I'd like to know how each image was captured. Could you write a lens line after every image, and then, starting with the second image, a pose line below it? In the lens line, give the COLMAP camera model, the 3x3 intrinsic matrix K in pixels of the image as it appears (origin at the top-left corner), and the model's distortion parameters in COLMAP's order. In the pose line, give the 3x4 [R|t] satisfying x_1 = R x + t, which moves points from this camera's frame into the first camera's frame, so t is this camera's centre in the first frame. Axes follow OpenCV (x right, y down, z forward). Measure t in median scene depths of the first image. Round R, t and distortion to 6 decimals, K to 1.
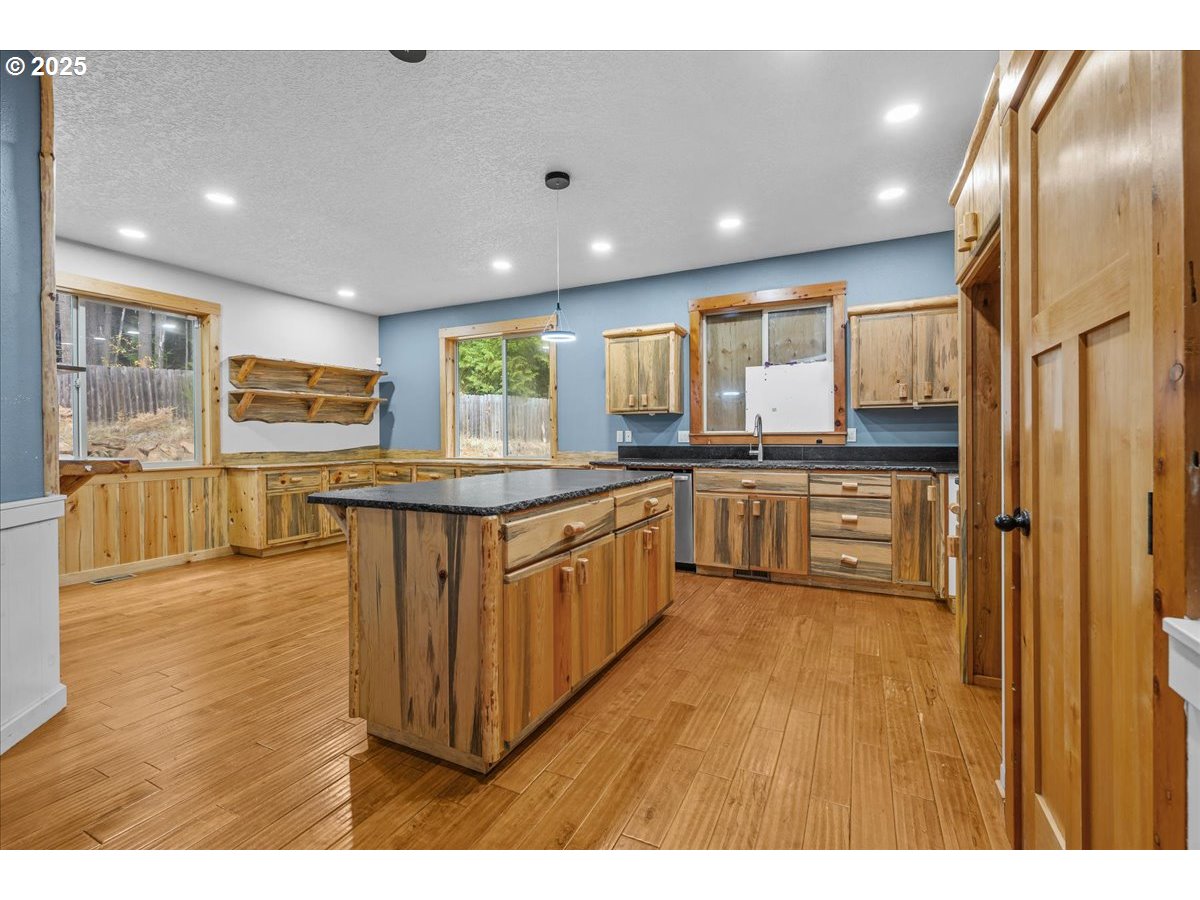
lens RADIAL K [[557.2, 0, 600.5], [0, 557.2, 444.7], [0, 0, 1]] dist [-0.002289, -0.000010]
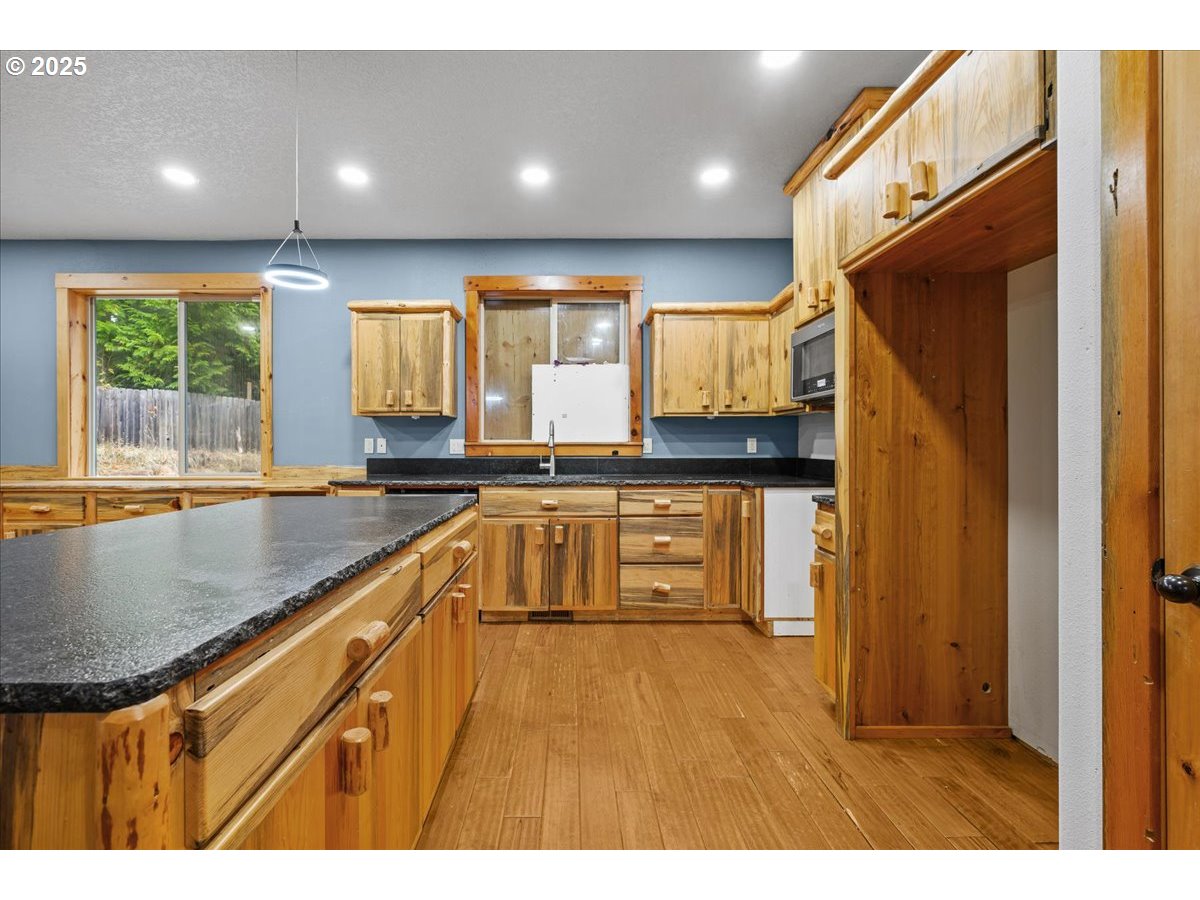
lens RADIAL K [[557.2, 0, 591.9], [0, 557.2, 447.1], [0, 0, 1]] dist [-0.002289, -0.000010]
pose [[0.892643, 0.004584, 0.450741, -0.044096], [0.001379, 0.999916, -0.012900, -0.003497], [-0.450762, 0.012136, 0.892562, 0.237732]]
